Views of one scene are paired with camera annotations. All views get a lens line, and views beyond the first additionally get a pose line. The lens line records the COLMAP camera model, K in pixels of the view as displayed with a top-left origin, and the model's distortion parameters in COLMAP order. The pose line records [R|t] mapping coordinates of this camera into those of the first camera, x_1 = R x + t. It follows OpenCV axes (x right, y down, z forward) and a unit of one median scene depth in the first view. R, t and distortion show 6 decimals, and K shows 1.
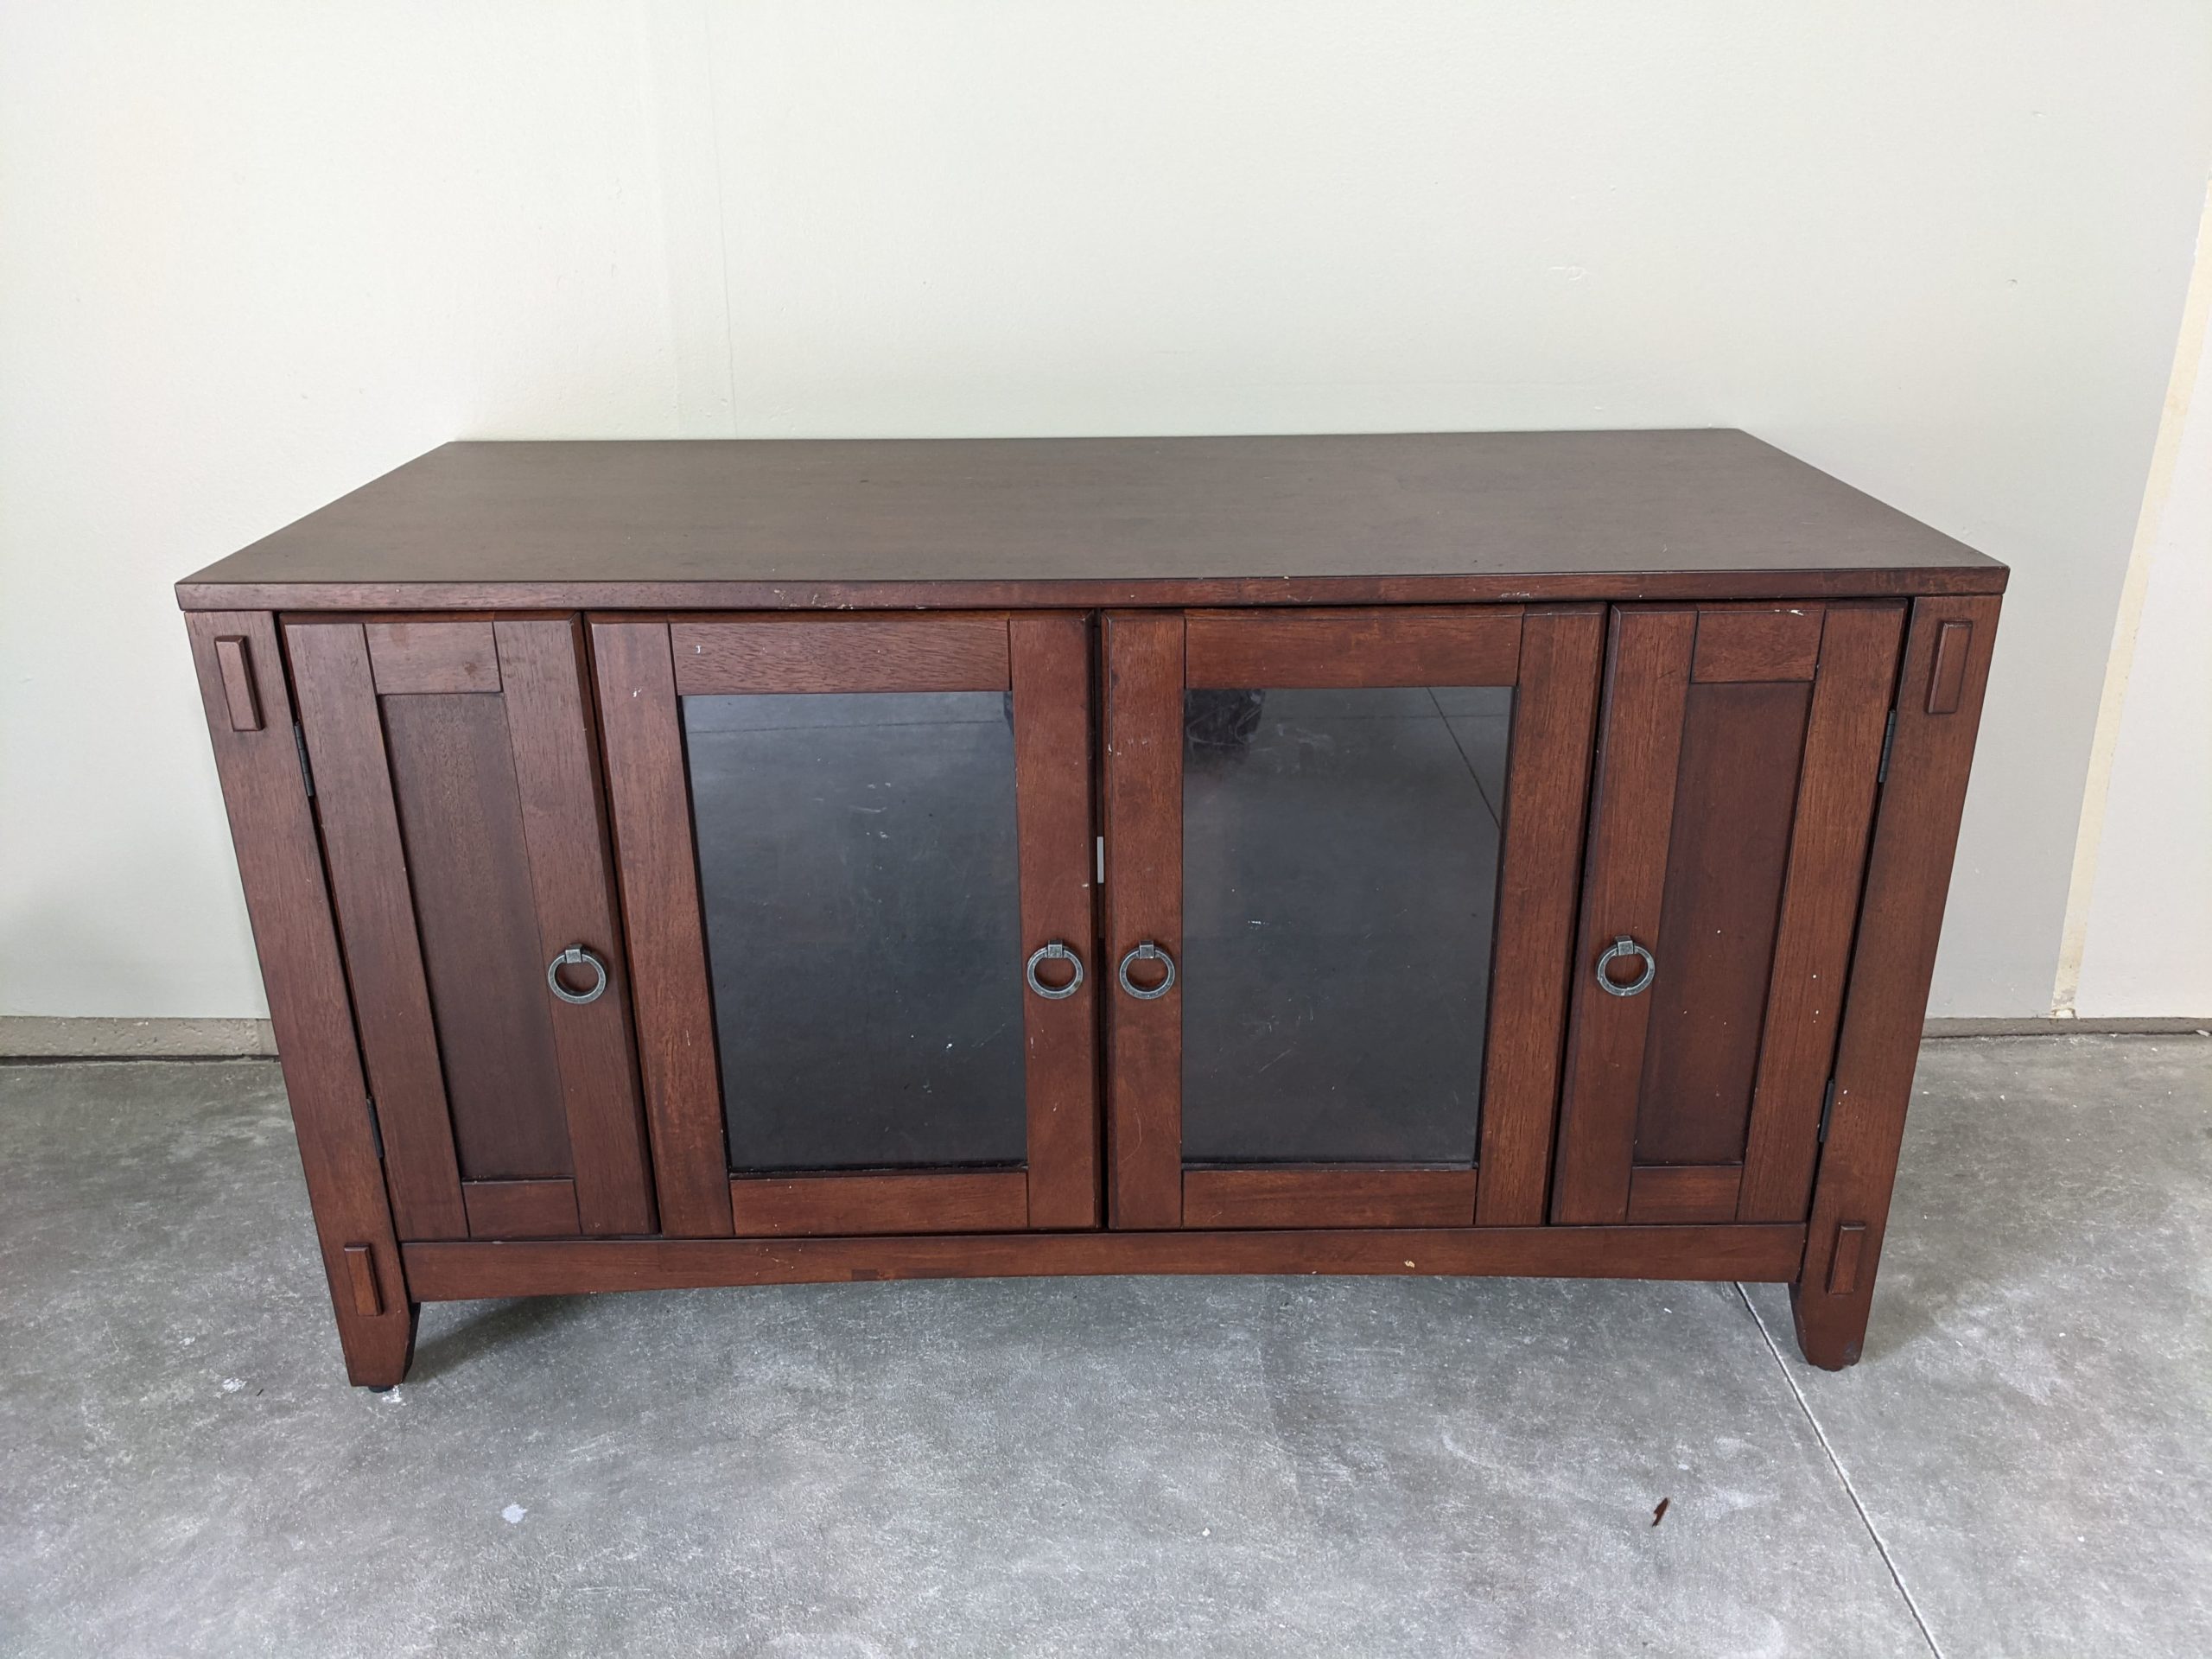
lens RADIAL K [[1717.4, 0, 1126.3], [0, 1717.4, 806.1], [0, 0, 1]] dist [0.047944, -0.075341]
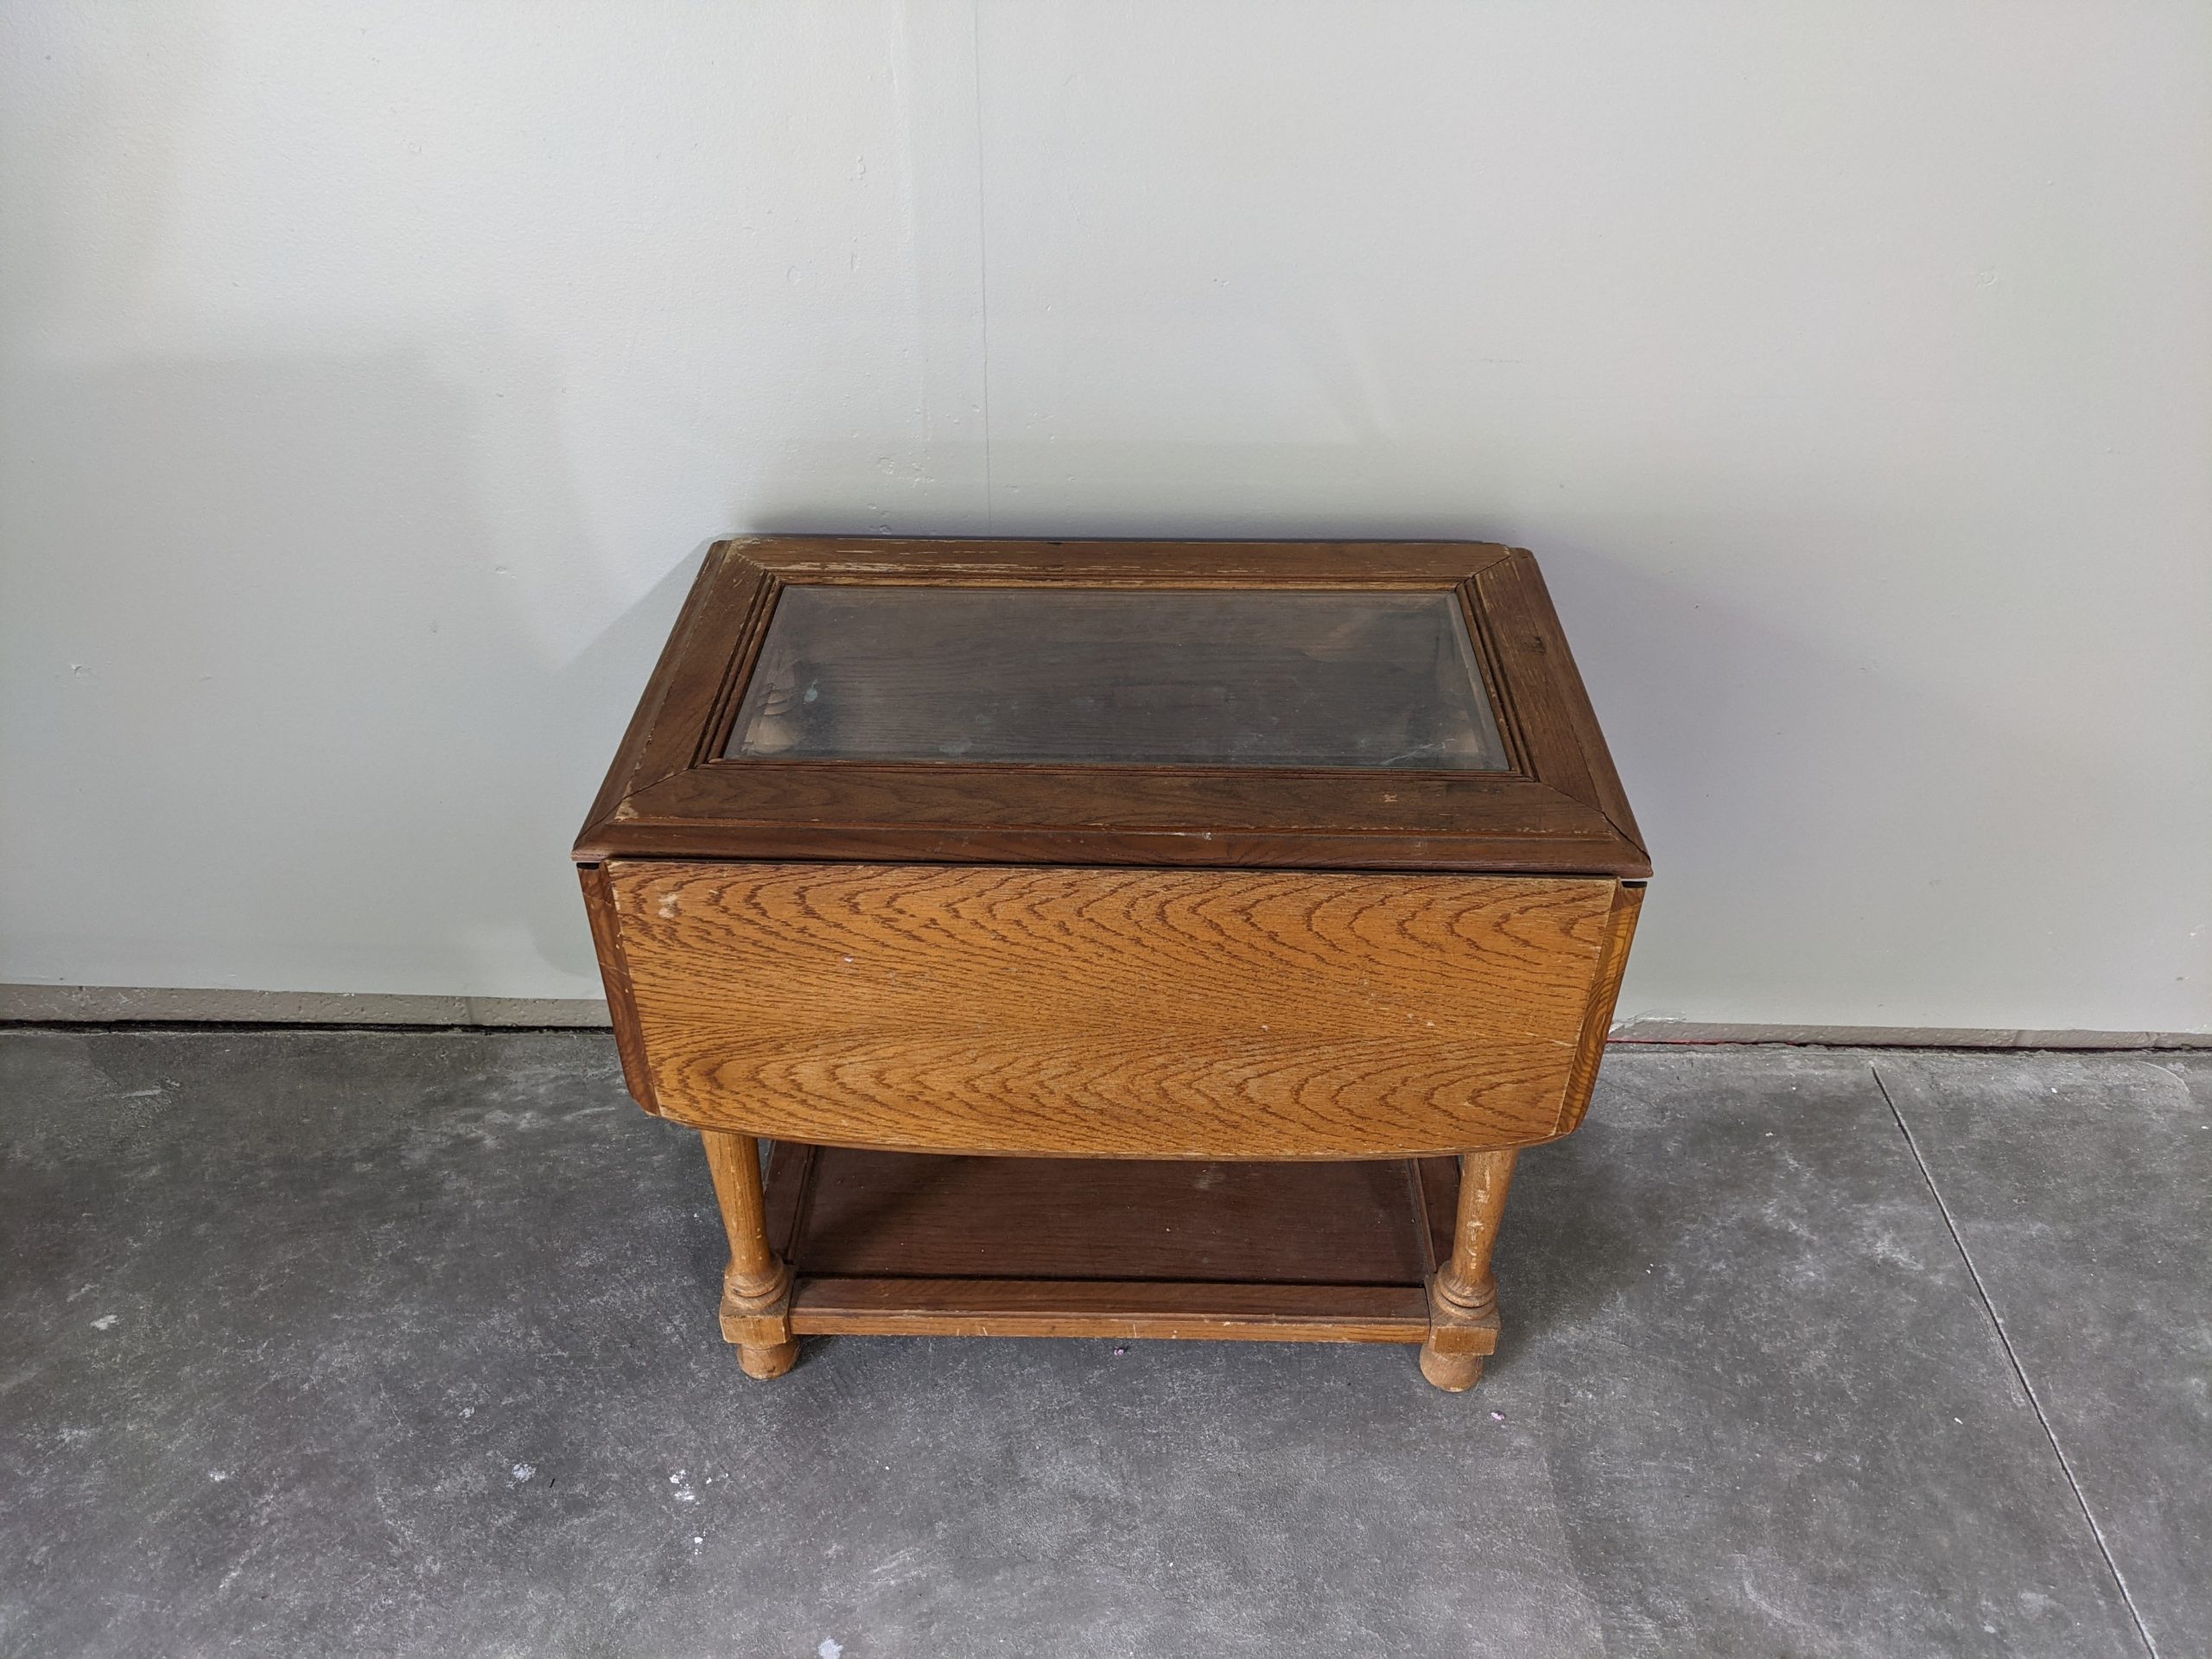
lens RADIAL K [[1717.4, 0, 1115.4], [0, 1717.4, 818.2], [0, 0, 1]] dist [0.047944, -0.075341]
pose [[0.999481, 0.025194, -0.020085, -0.170017], [-0.019625, 0.970406, 0.240679, -0.295498], [0.025554, -0.240160, 0.970397, 0.131723]]
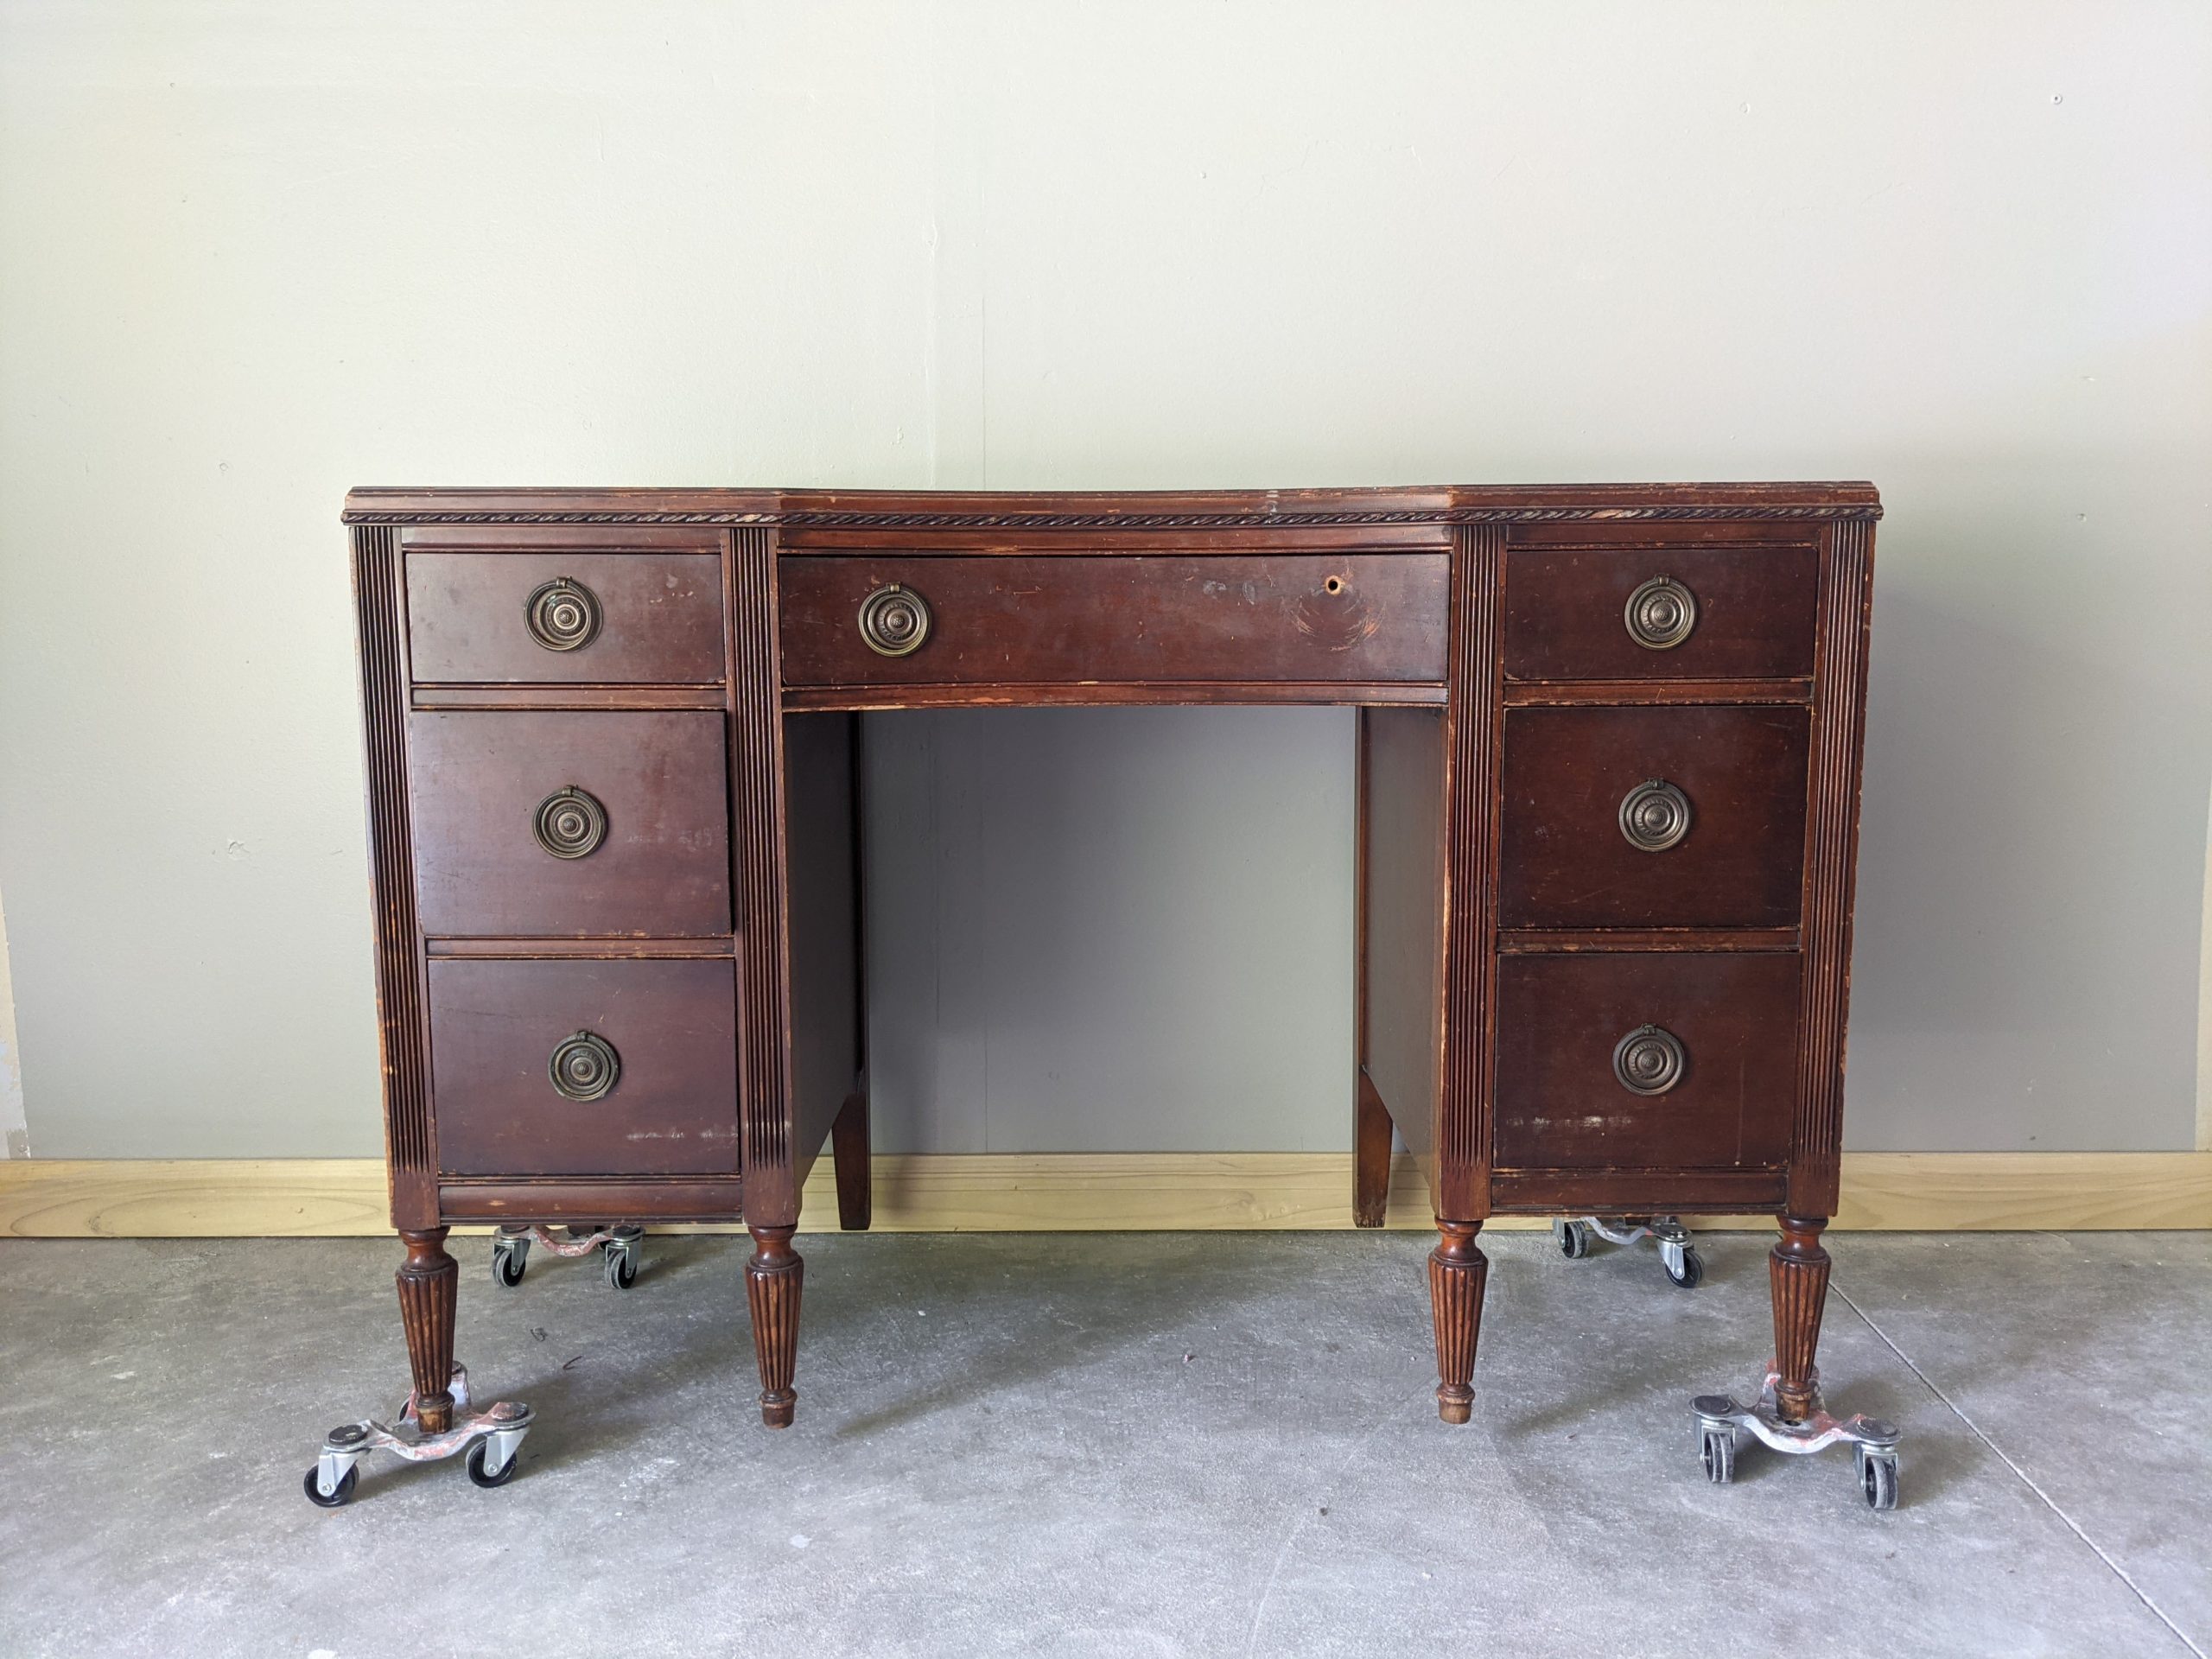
lens RADIAL K [[1717.4, 0, 1132.7], [0, 1717.4, 820.0], [0, 0, 1]] dist [0.047944, -0.075341]
pose [[0.999883, 0.004870, -0.014520, -0.133016], [-0.008311, 0.968880, -0.247391, 0.231356], [0.012863, 0.247482, 0.968807, -0.110659]]
